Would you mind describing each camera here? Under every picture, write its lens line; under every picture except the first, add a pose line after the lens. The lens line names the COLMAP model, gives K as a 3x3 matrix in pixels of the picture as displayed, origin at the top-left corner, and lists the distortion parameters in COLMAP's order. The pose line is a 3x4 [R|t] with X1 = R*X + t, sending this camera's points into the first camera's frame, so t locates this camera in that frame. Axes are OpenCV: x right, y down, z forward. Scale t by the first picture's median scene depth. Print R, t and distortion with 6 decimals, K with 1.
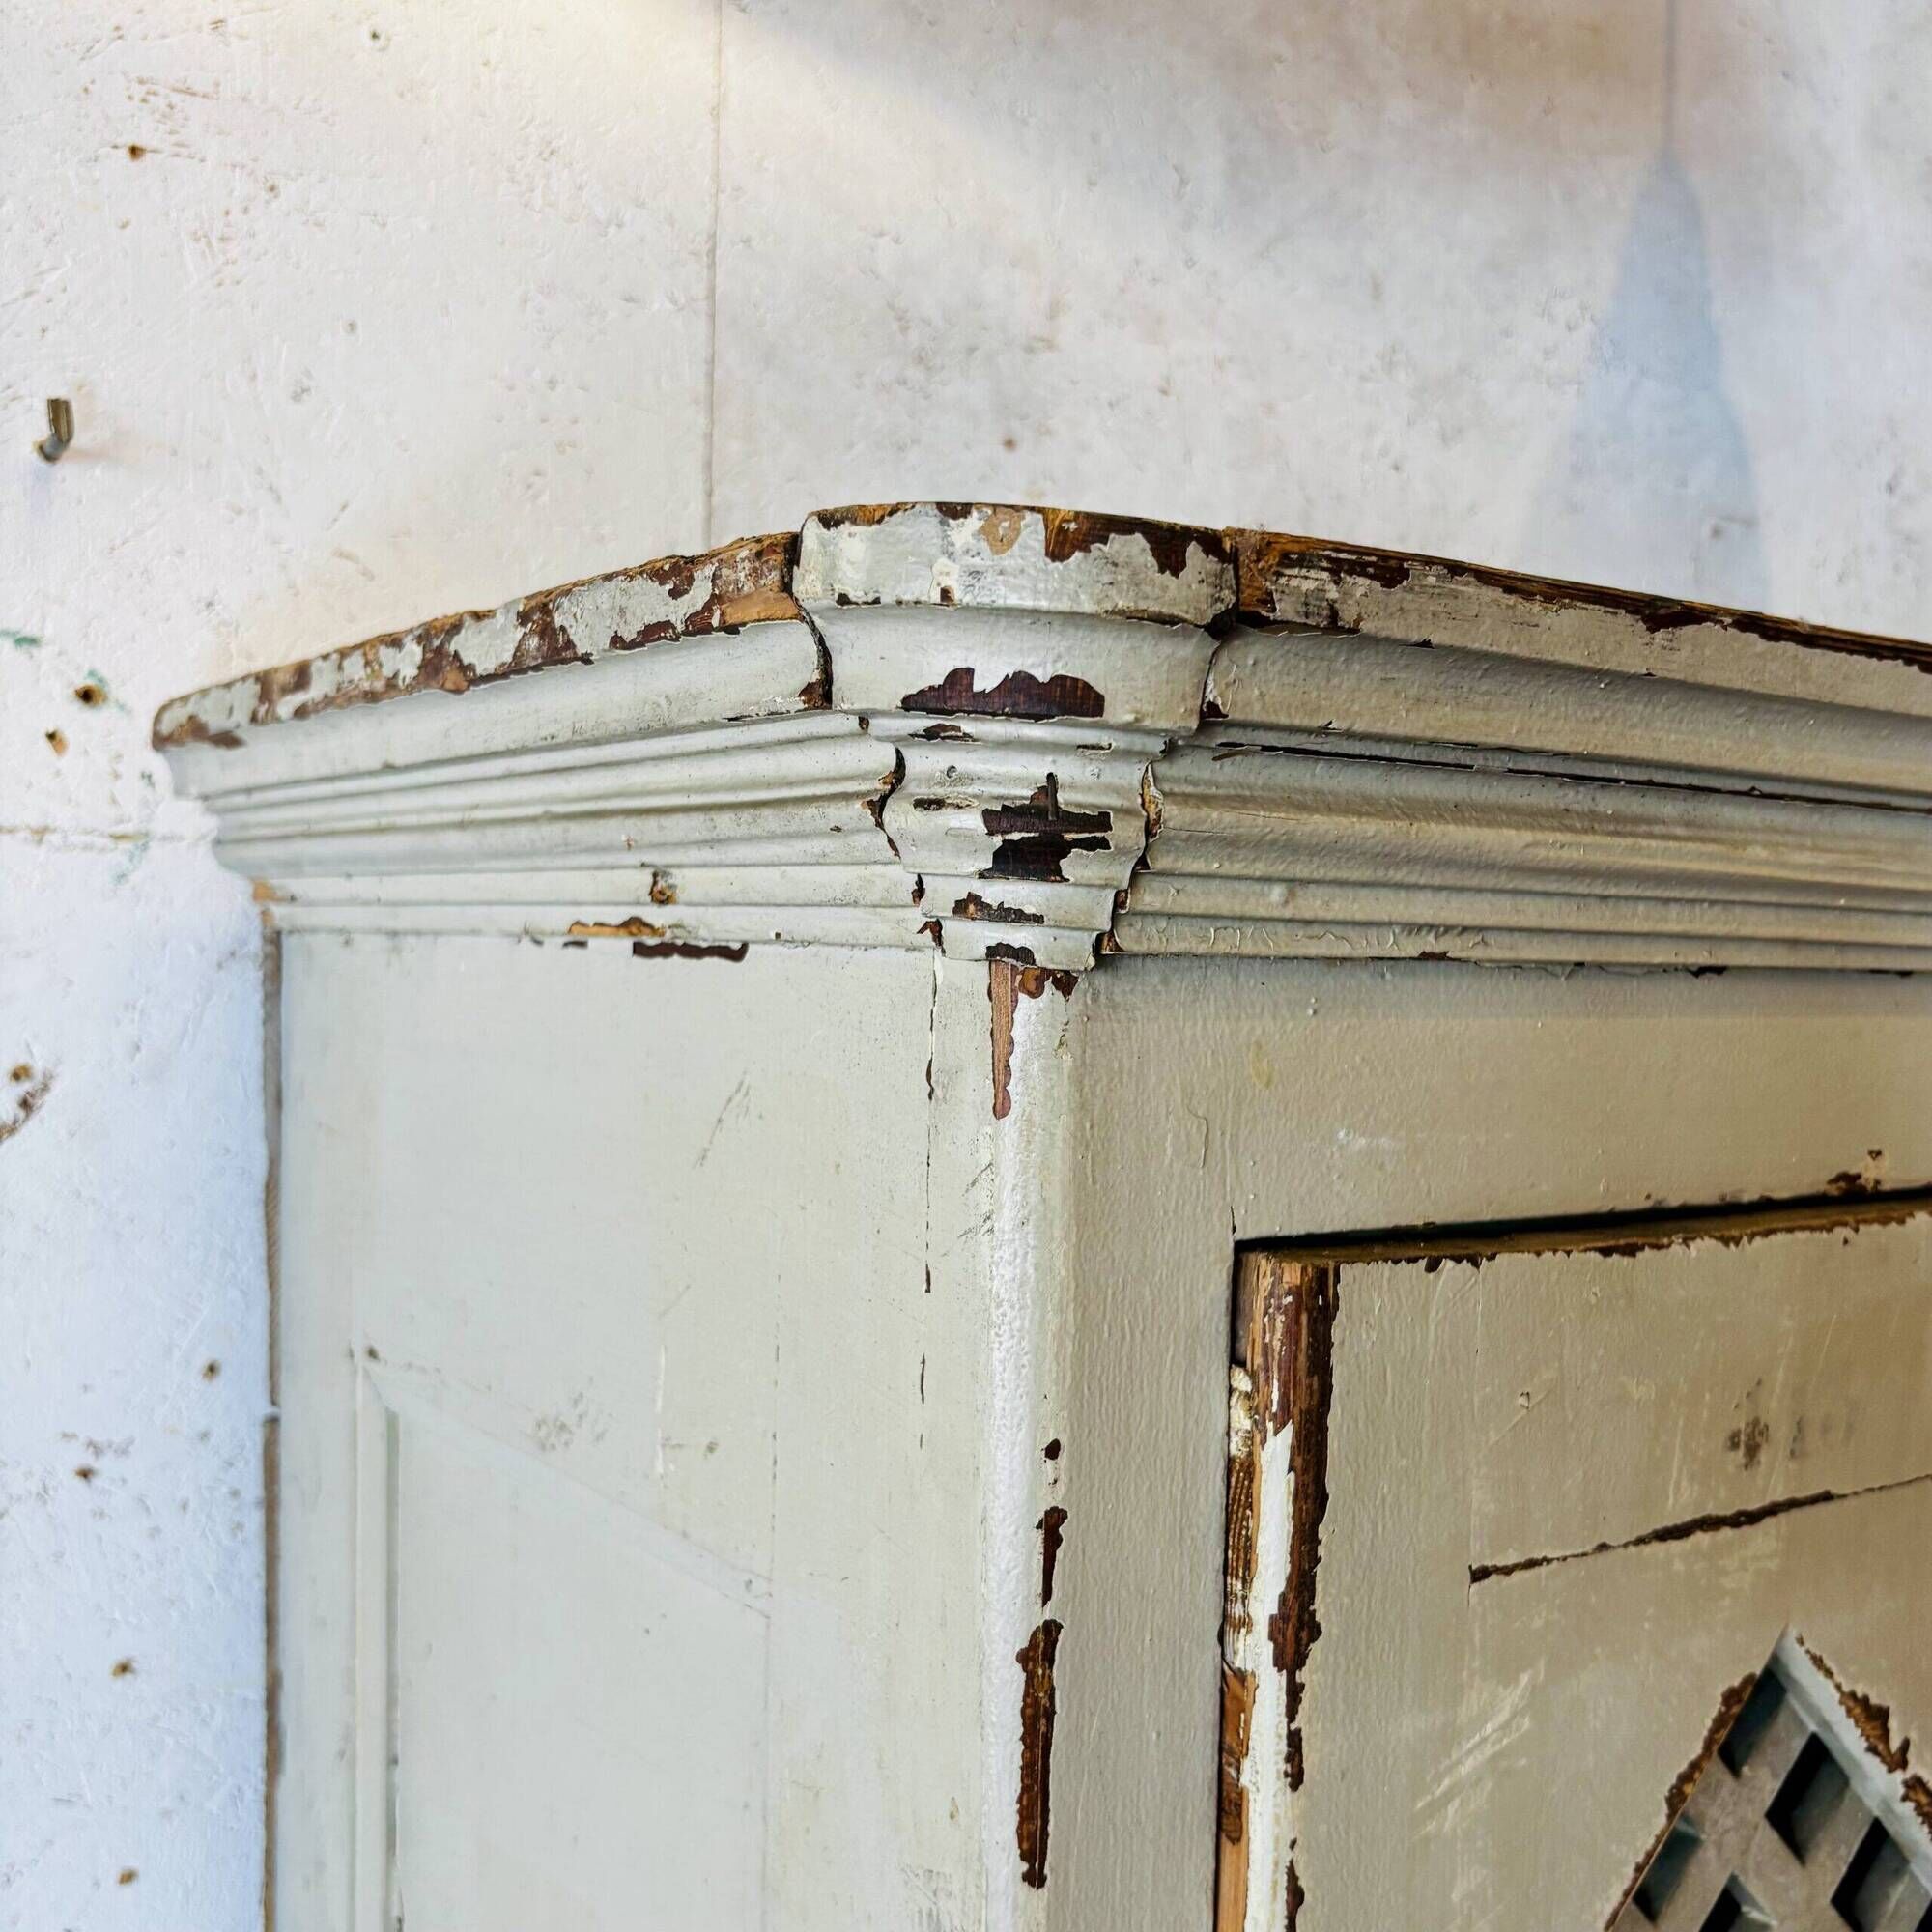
lens RADIAL K [[2028.3, 0, 963.0], [0, 2028.3, 938.5], [0, 0, 1]] dist [0.097099, -0.364279]
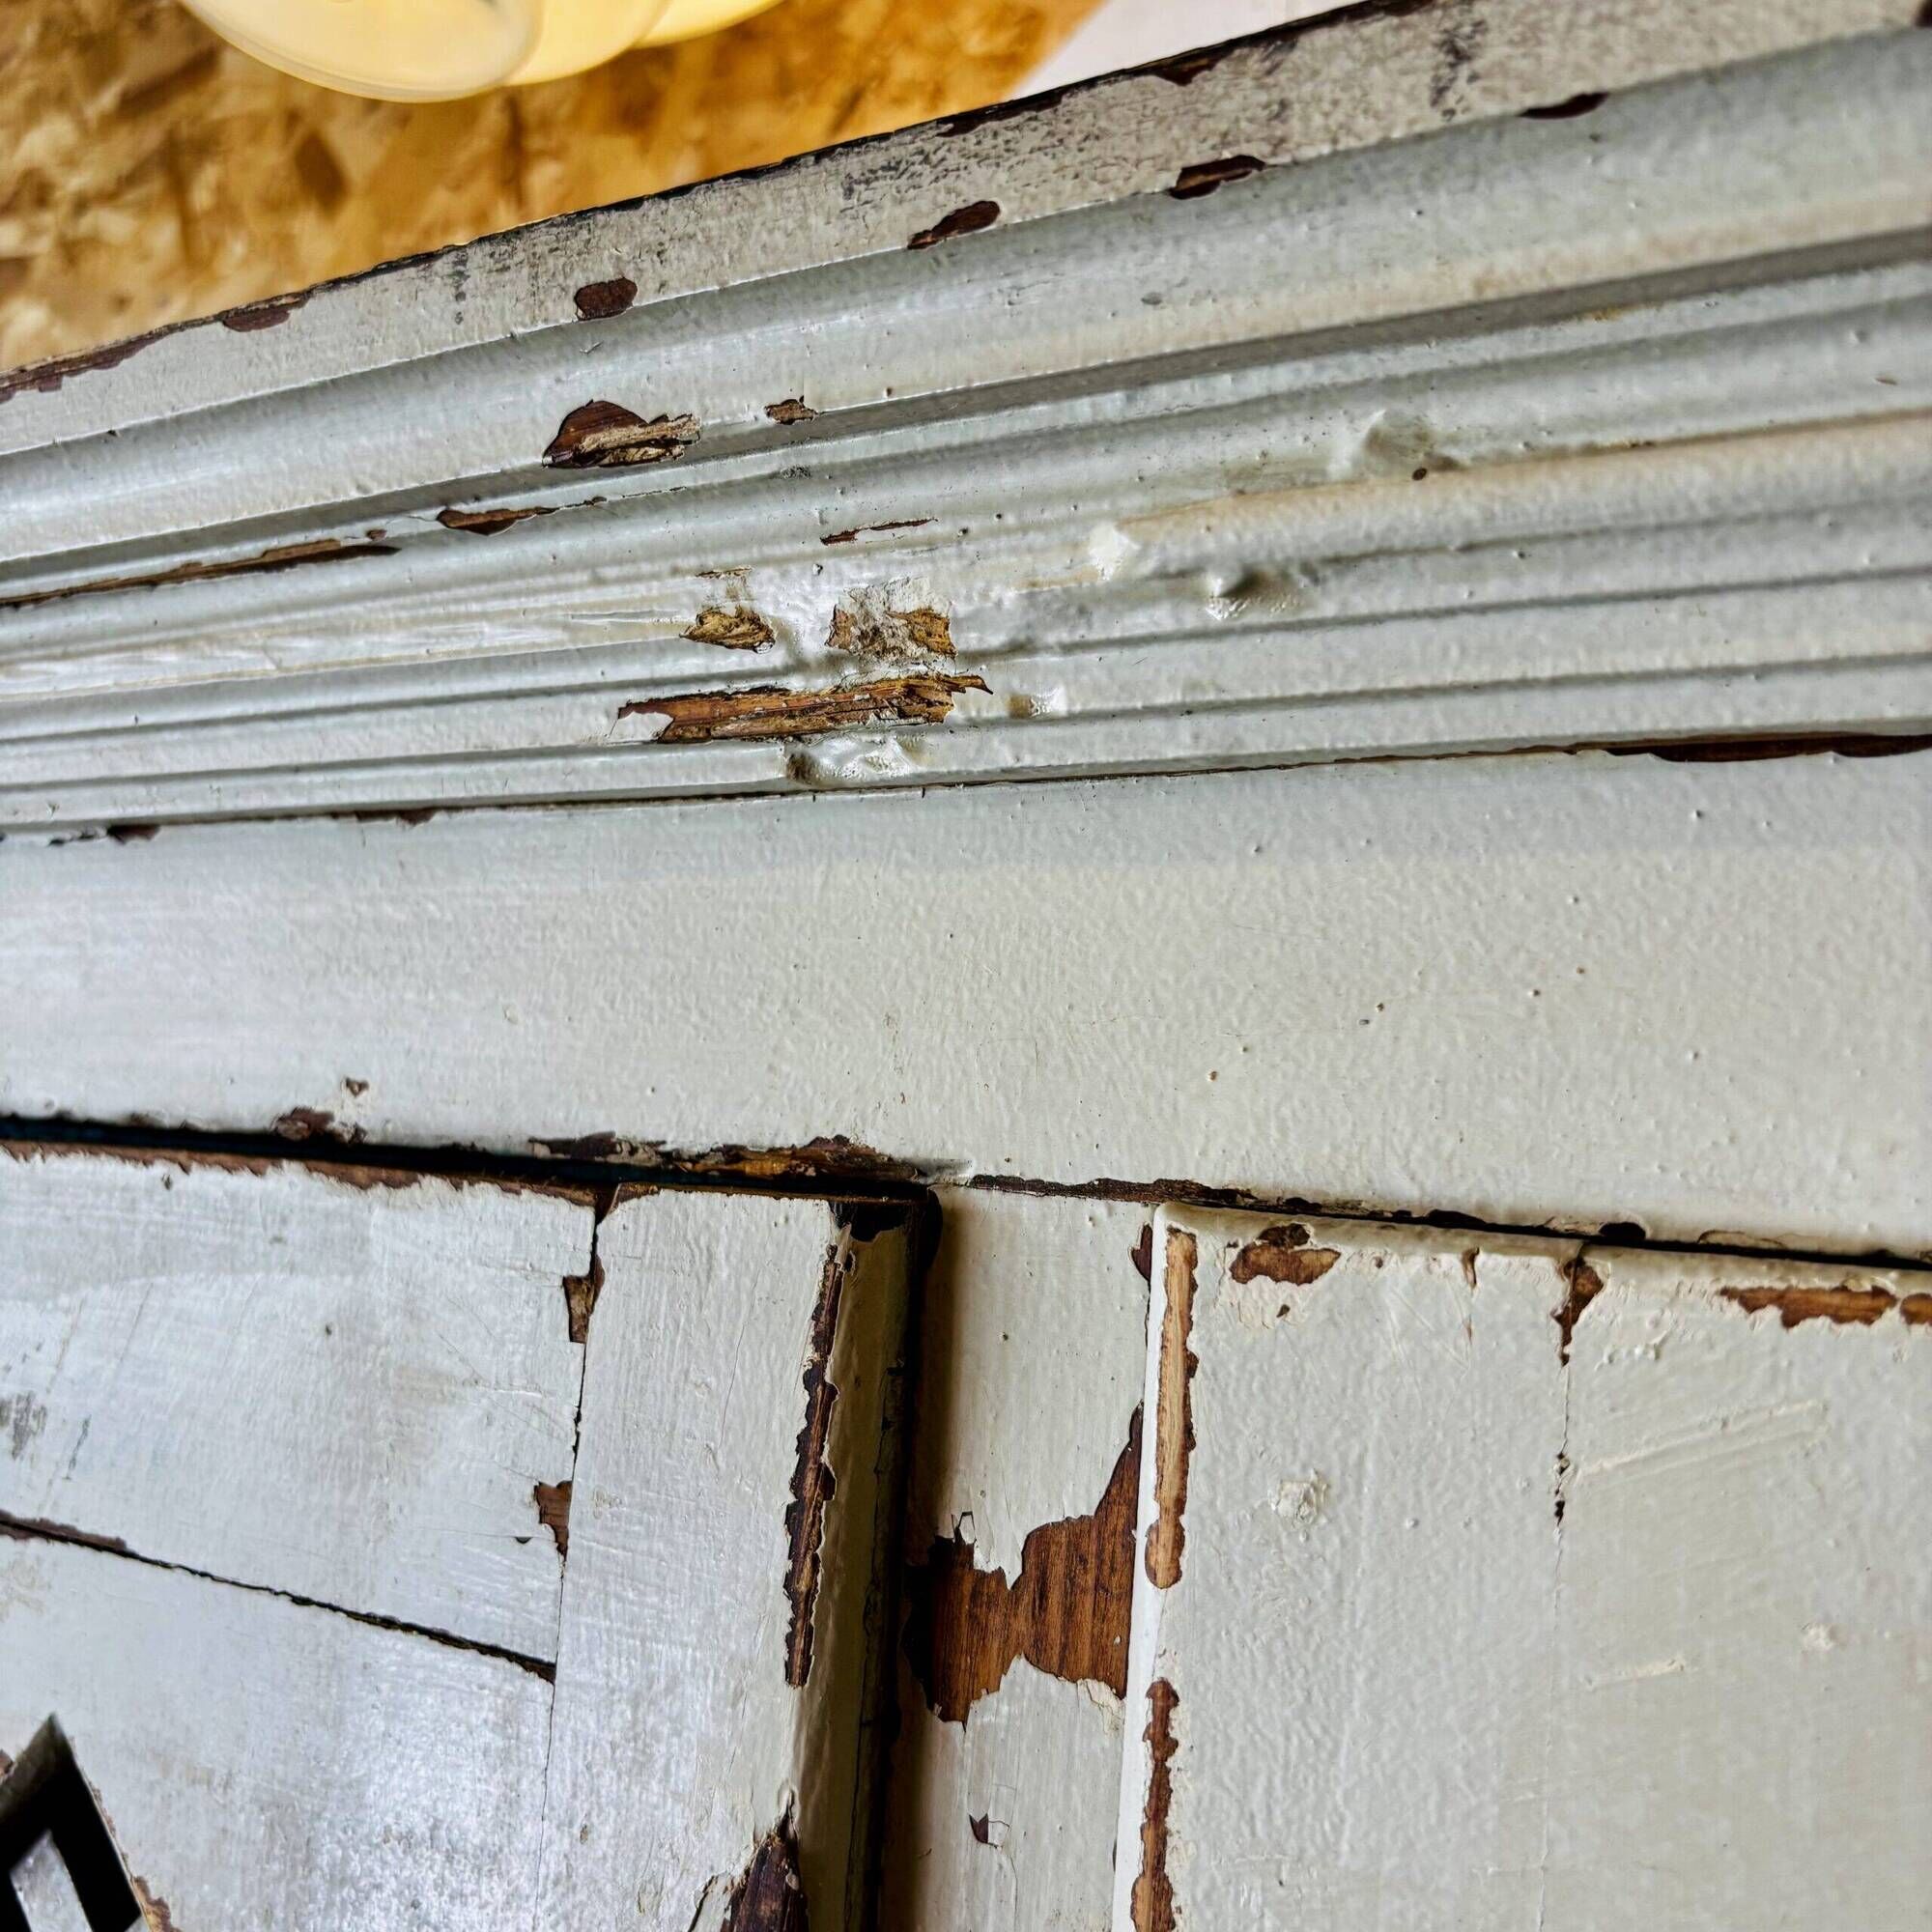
lens RADIAL K [[2028.3, 0, 963.0], [0, 2028.3, 938.5], [0, 0, 1]] dist [0.097099, -0.364279]
pose [[0.431252, -0.108519, -0.895681, 1.419046], [-0.057947, 0.987359, -0.147527, 0.180895], [0.900369, 0.115524, 0.419512, 1.114332]]
